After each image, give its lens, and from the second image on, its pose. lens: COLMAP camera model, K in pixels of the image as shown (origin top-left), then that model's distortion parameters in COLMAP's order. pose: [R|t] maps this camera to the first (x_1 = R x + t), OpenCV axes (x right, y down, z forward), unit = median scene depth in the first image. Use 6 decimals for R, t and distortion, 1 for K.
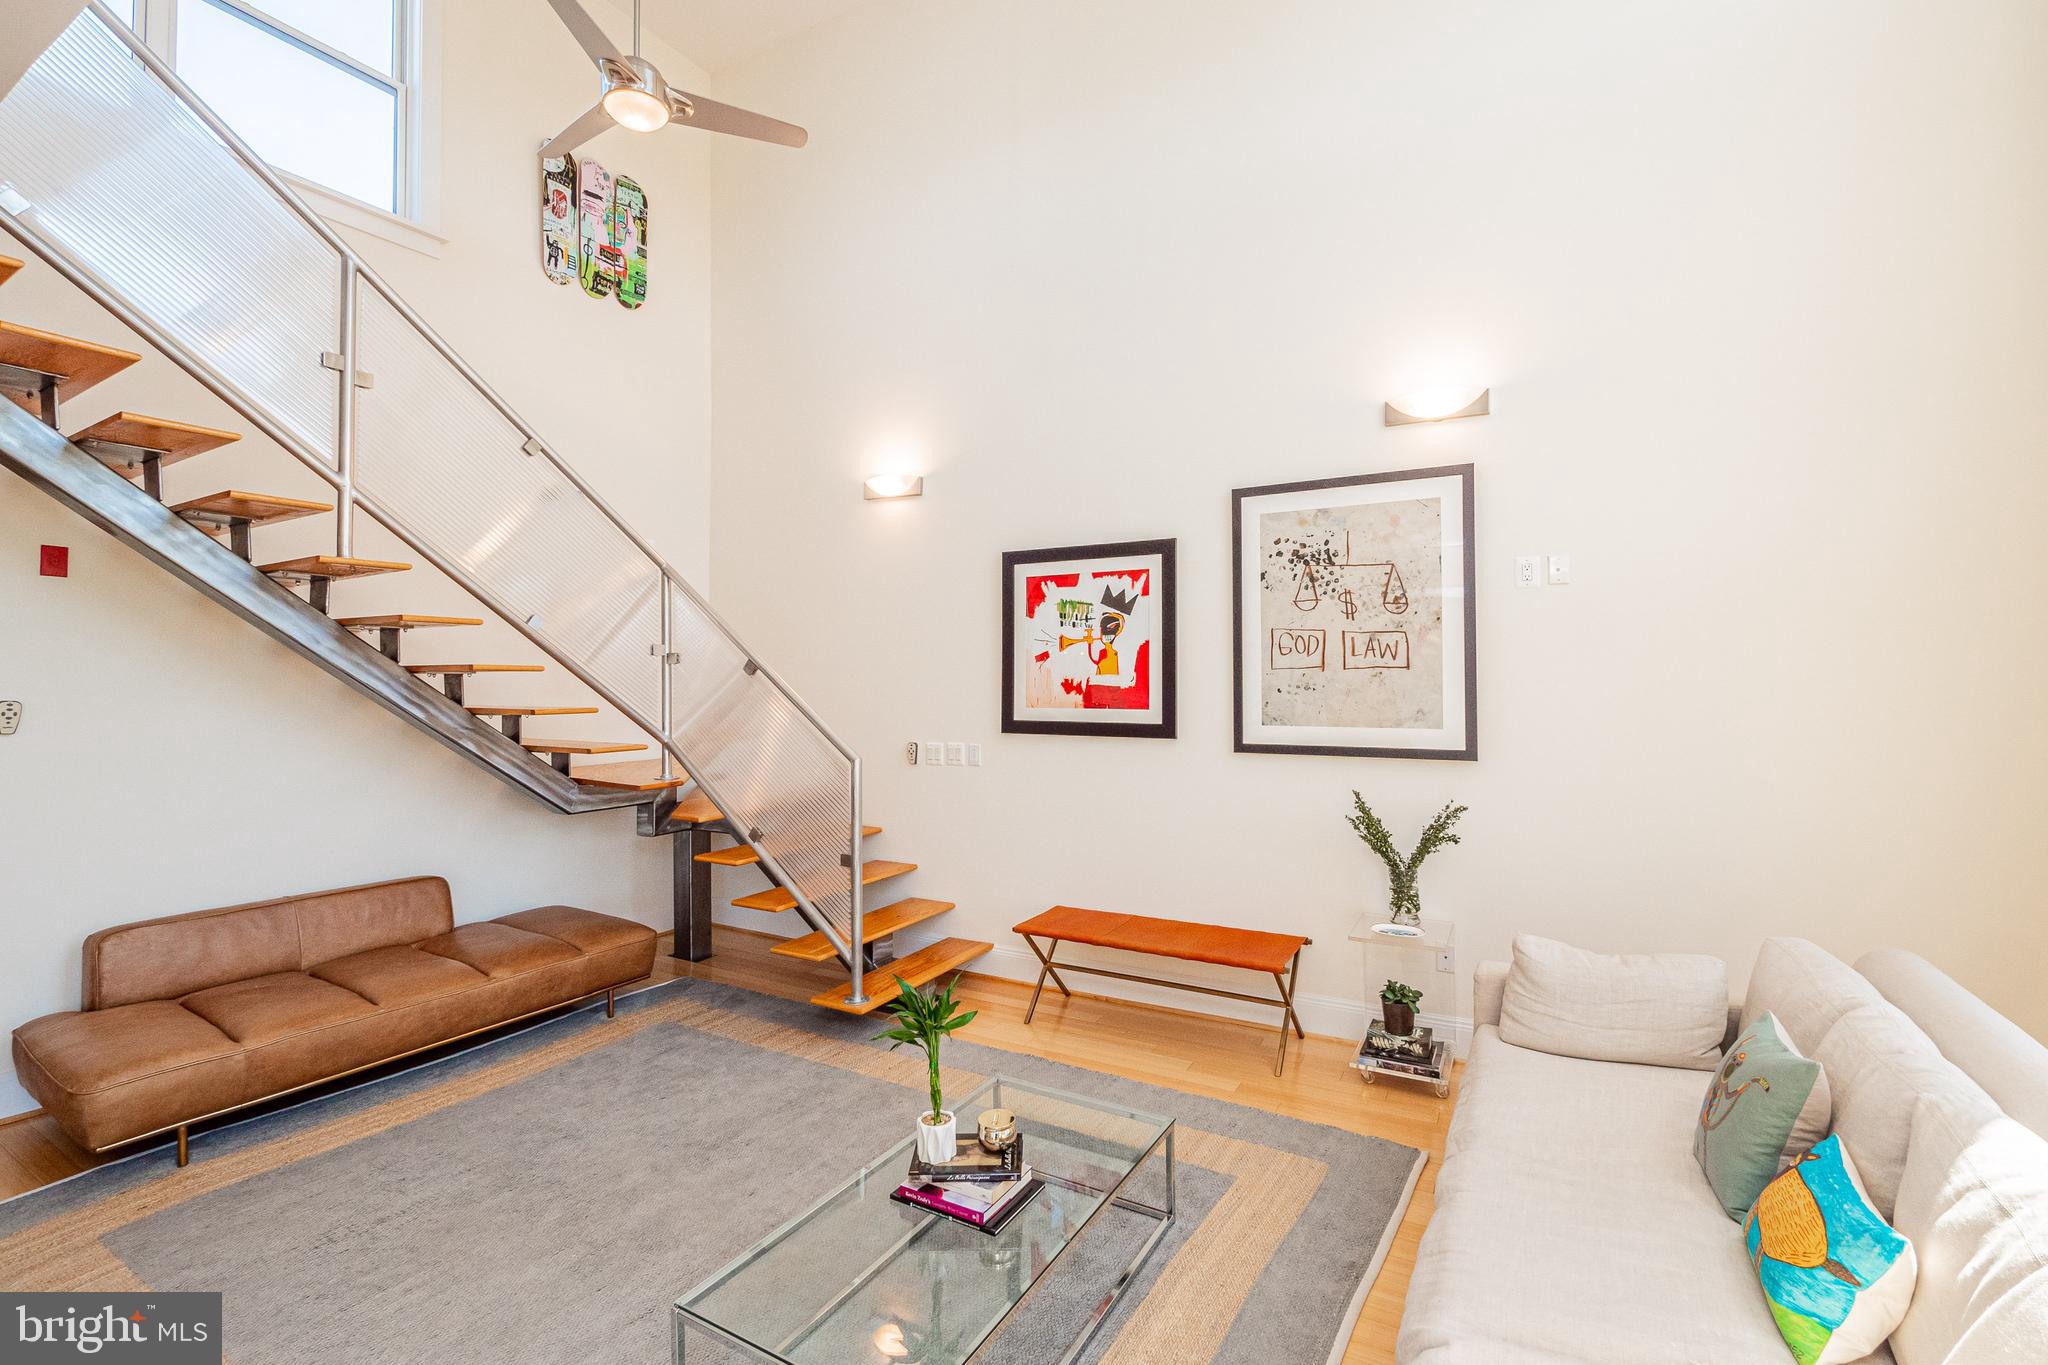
lens RADIAL K [[890.3, 0, 1026.3], [0, 890.3, 669.0], [0, 0, 1]] dist [-0.005357, 0.000693]
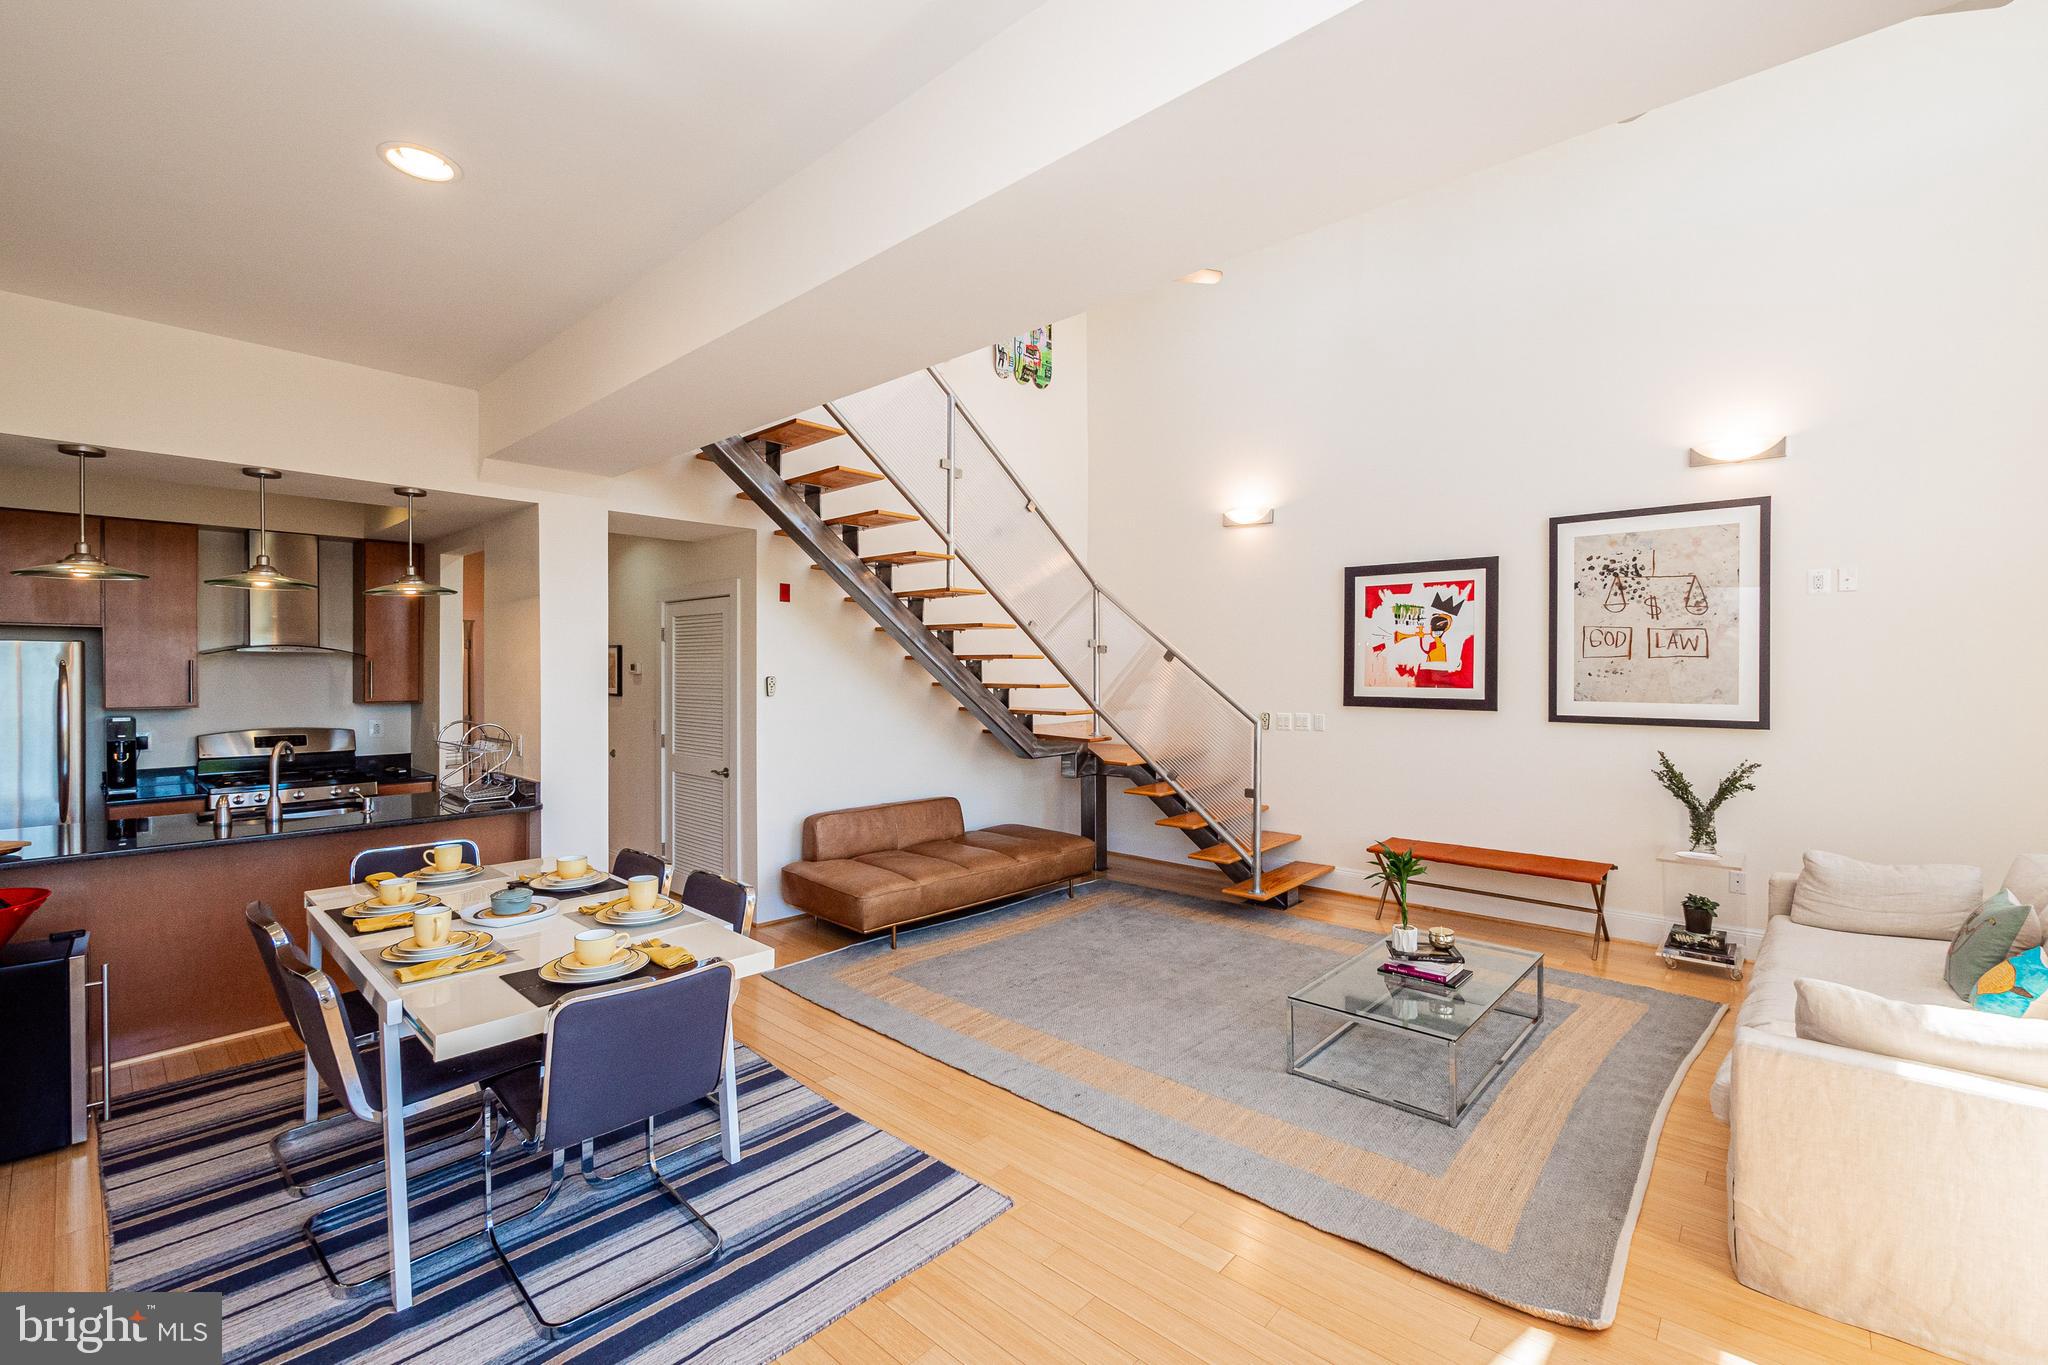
lens RADIAL K [[870.4, 0, 1031.4], [0, 870.4, 674.4], [0, 0, 1]] dist [-0.000413, 0.000125]
pose [[0.977778, 0.004938, -0.209583, -0.261939], [-0.000053, 0.999728, 0.023309, -0.005438], [0.209641, -0.022780, 0.977513, -0.433793]]
